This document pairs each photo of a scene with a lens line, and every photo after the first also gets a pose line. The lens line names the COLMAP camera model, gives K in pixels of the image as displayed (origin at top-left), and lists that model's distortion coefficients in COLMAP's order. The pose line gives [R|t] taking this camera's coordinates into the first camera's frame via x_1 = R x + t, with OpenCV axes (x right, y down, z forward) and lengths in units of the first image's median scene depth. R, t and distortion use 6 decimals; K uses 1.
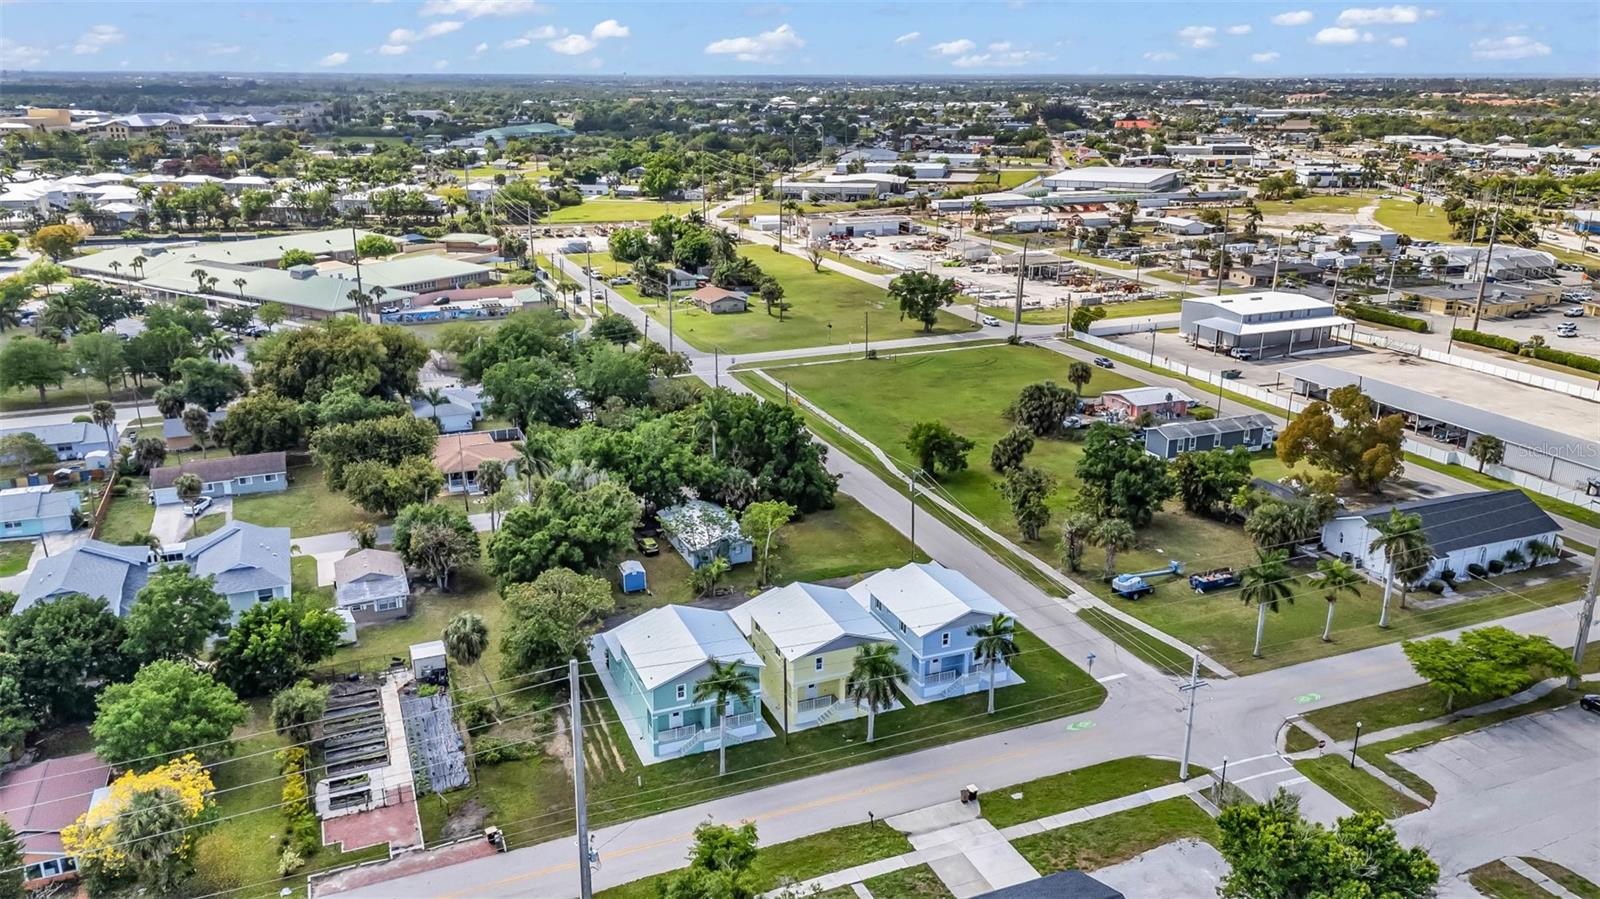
lens RADIAL K [[1171.8, 0, 800.3], [0, 1171.8, 451.2], [0, 0, 1]] dist [0.077791, -0.074943]
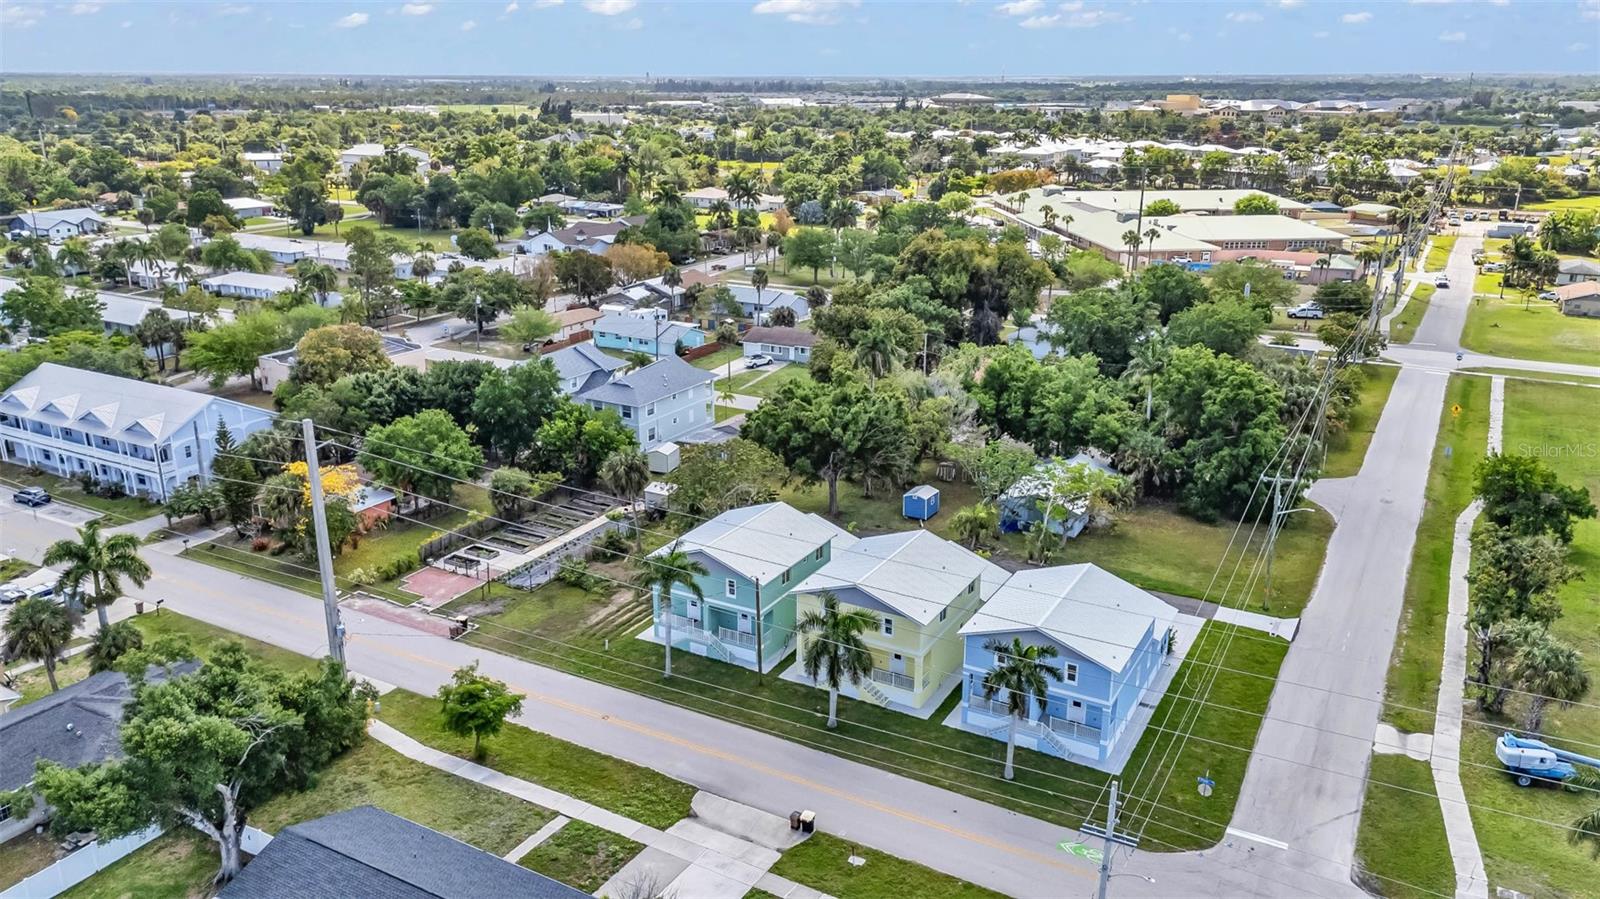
lens RADIAL K [[1171.8, 0, 800.3], [0, 1171.8, 451.2], [0, 0, 1]] dist [0.077791, -0.074943]
pose [[0.616821, 0.239862, -0.749666, 0.339403], [-0.241599, 0.964155, 0.109703, -0.003388], [0.749107, 0.113452, 0.652661, 0.271502]]
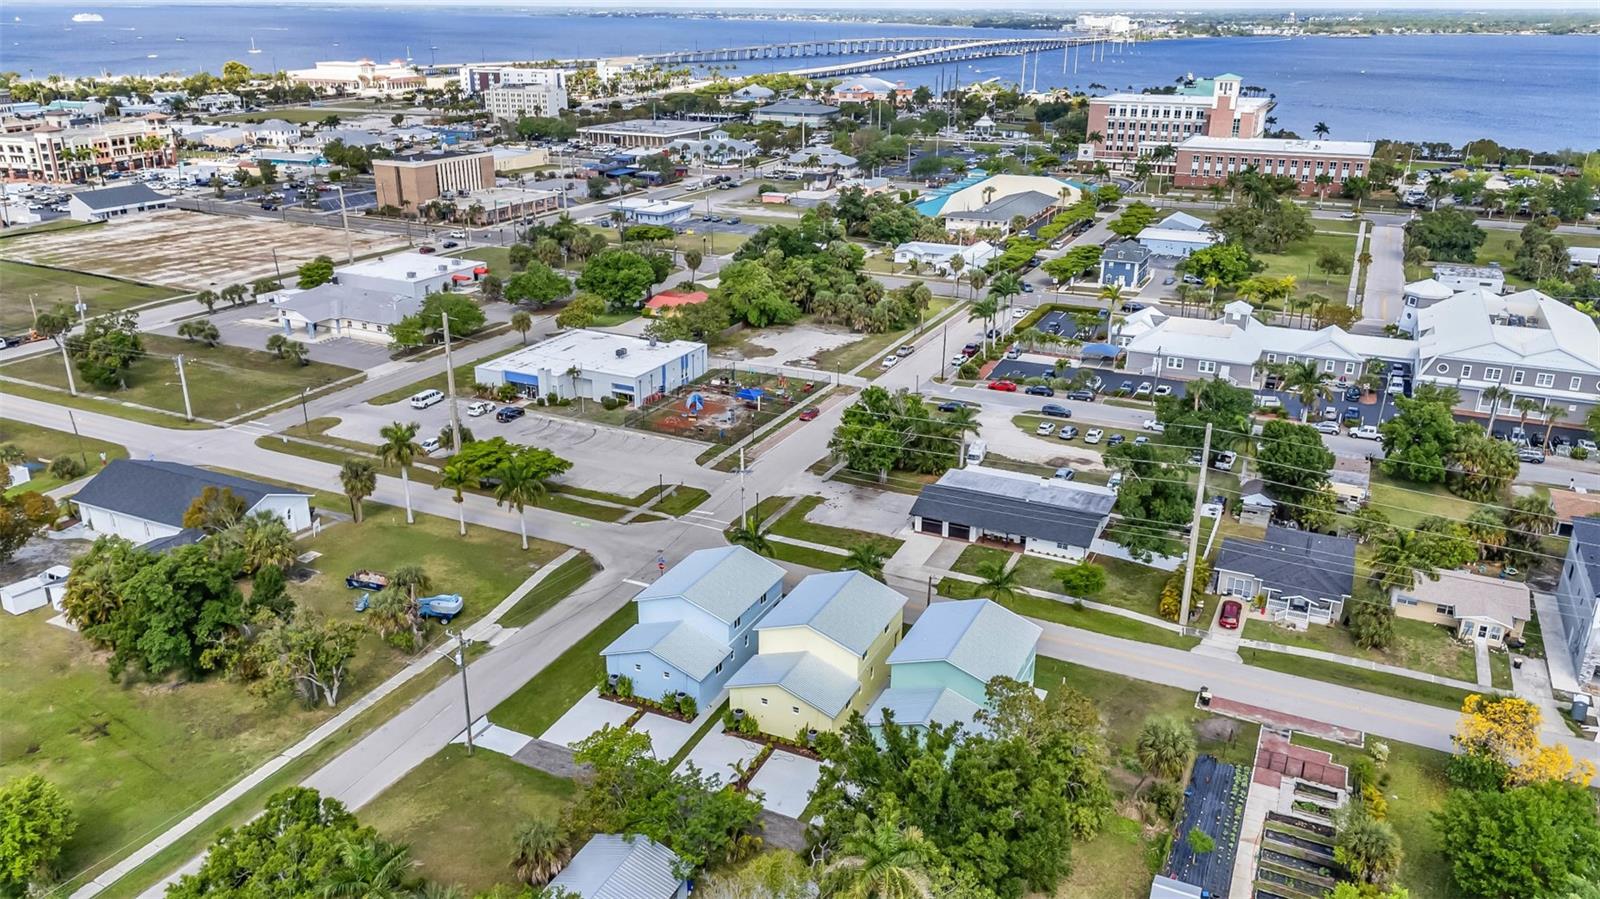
lens RADIAL K [[1171.8, 0, 800.3], [0, 1171.8, 451.2], [0, 0, 1]] dist [0.077791, -0.074943]
pose [[-0.670475, -0.265955, 0.692626, -0.380607], [0.221676, 0.819091, 0.529103, -0.305805], [-0.708041, 0.508289, -0.490224, 0.893361]]
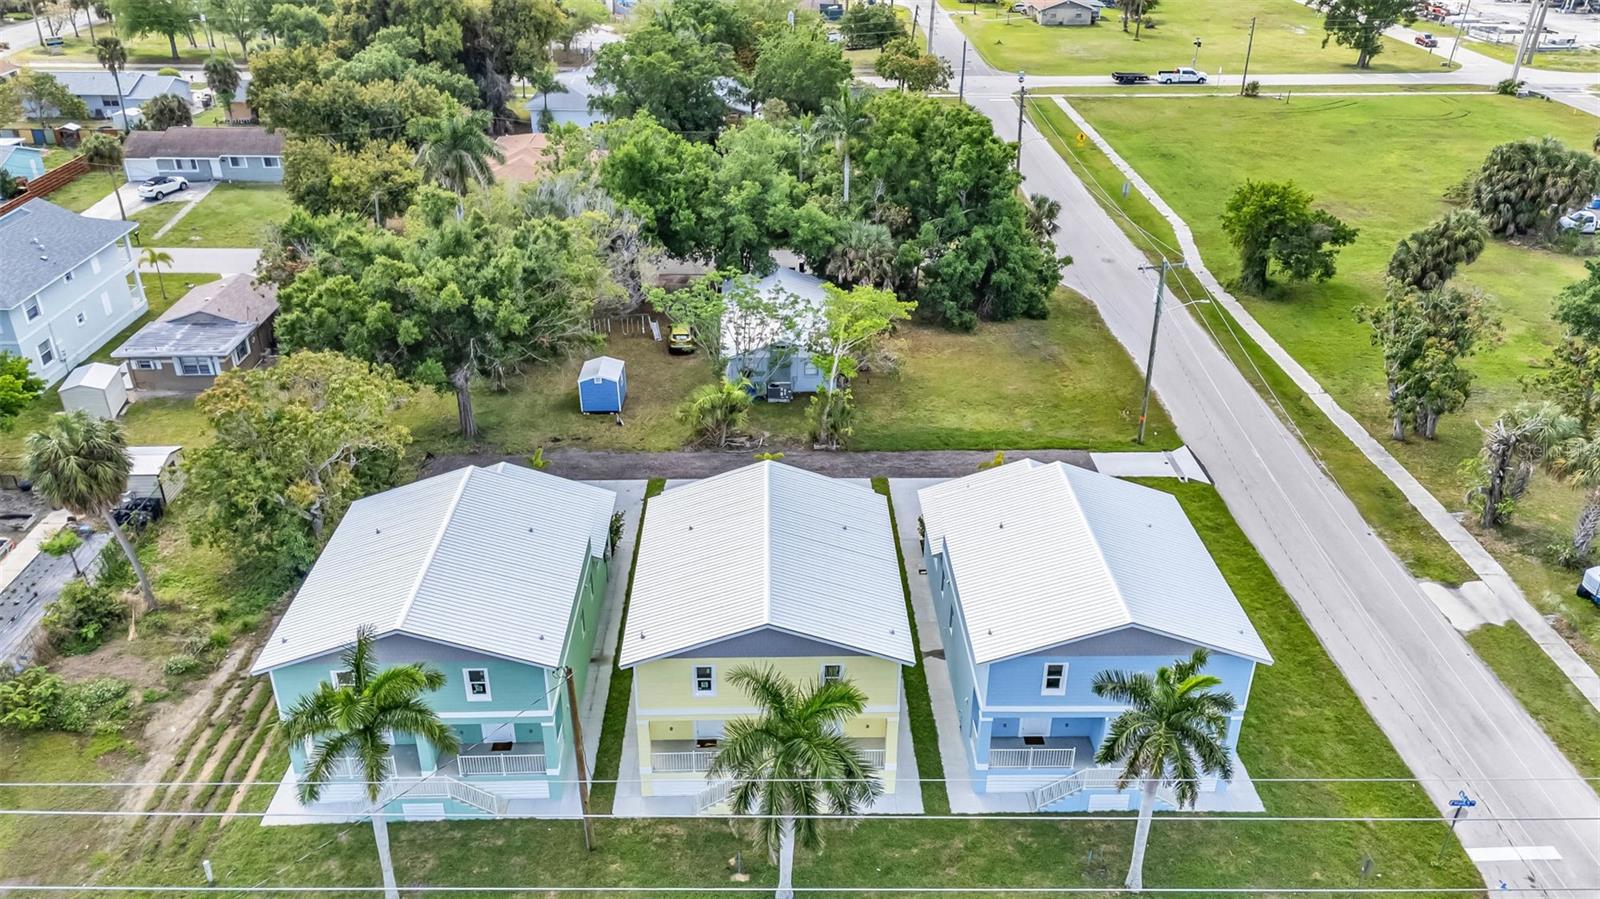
lens RADIAL K [[1193.5, 0, 800.0], [0, 1193.5, 449.5], [0, 0, 1]] dist [0.063829, -0.051735]
pose [[0.934075, 0.173672, -0.311997, 0.096998], [-0.115539, 0.973748, 0.196126, 0.010508], [0.337868, -0.147148, 0.929620, 0.377863]]
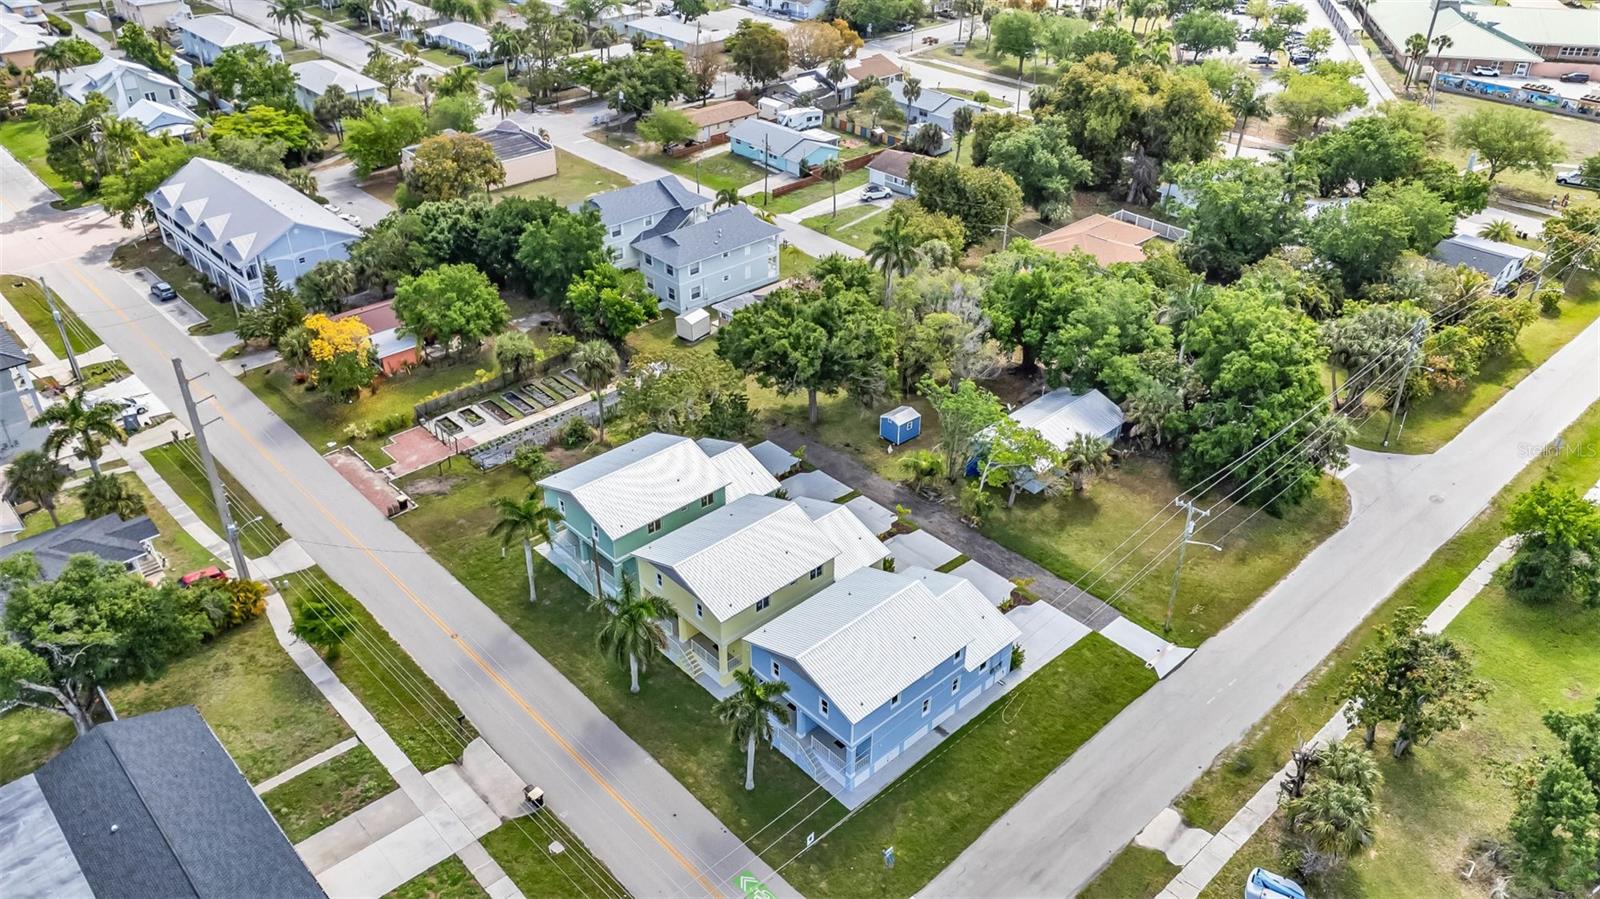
lens RADIAL K [[1171.8, 0, 800.3], [0, 1171.8, 451.2], [0, 0, 1]] dist [0.077791, -0.074943]
pose [[0.351251, 0.500607, -0.791211, 0.388797], [-0.291616, 0.861517, 0.415630, -0.158213], [0.889709, 0.084739, 0.448594, 0.422881]]
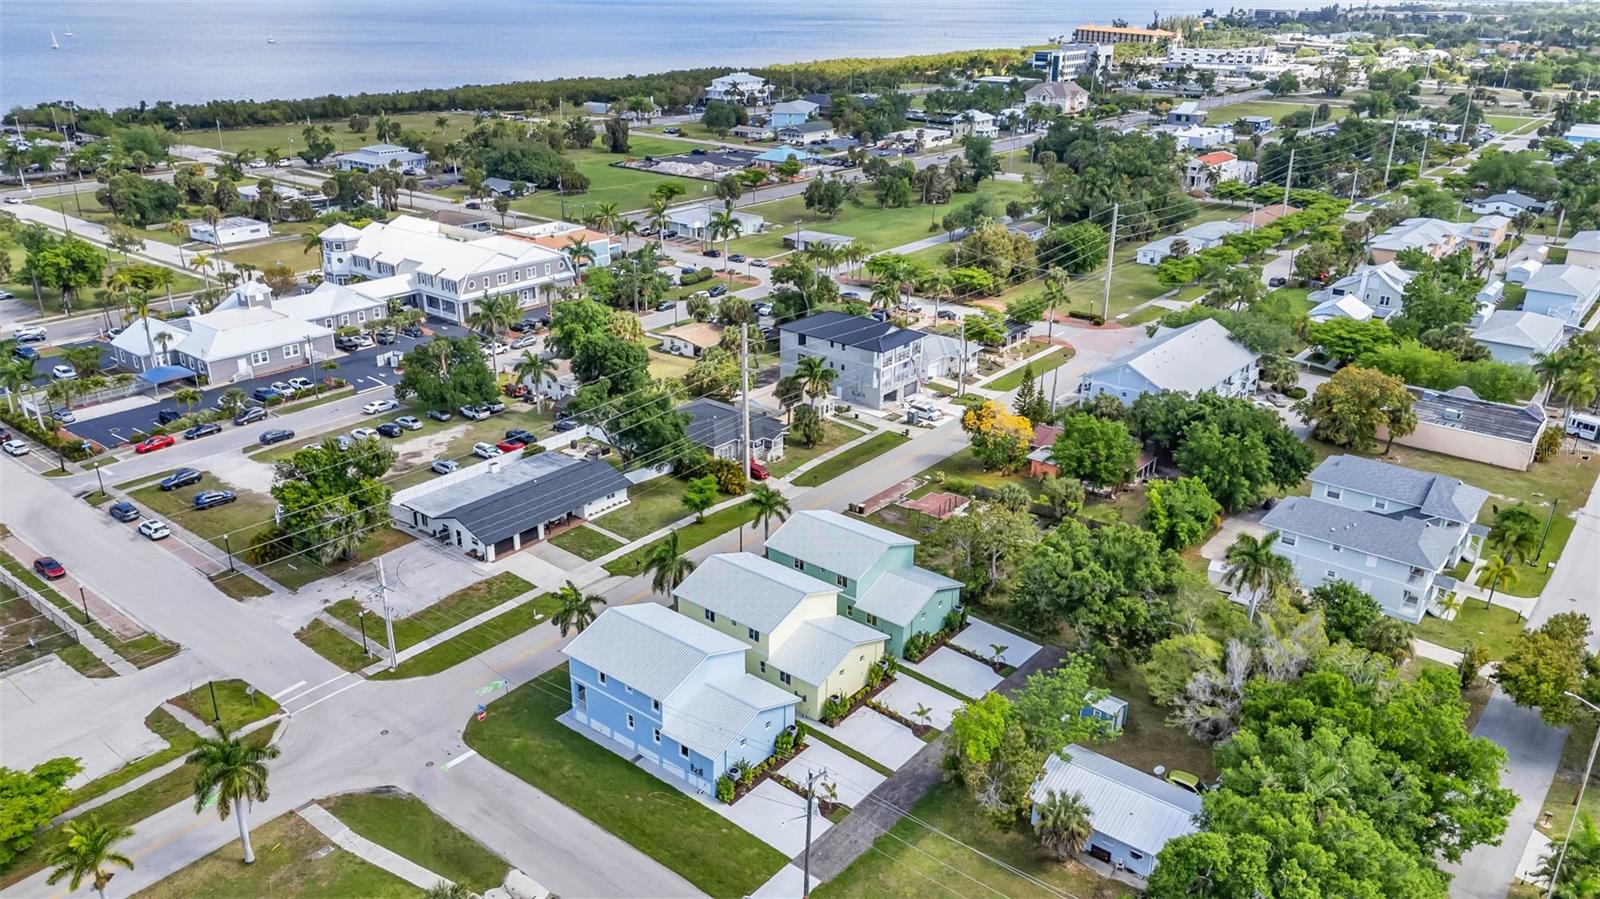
lens RADIAL K [[1171.8, 0, 800.3], [0, 1171.8, 451.2], [0, 0, 1]] dist [0.077791, -0.074943]
pose [[-0.877717, 0.172380, -0.447100, 0.251498], [-0.155723, 0.779796, 0.606357, -0.339353], [0.453170, 0.601834, -0.657597, 0.992139]]
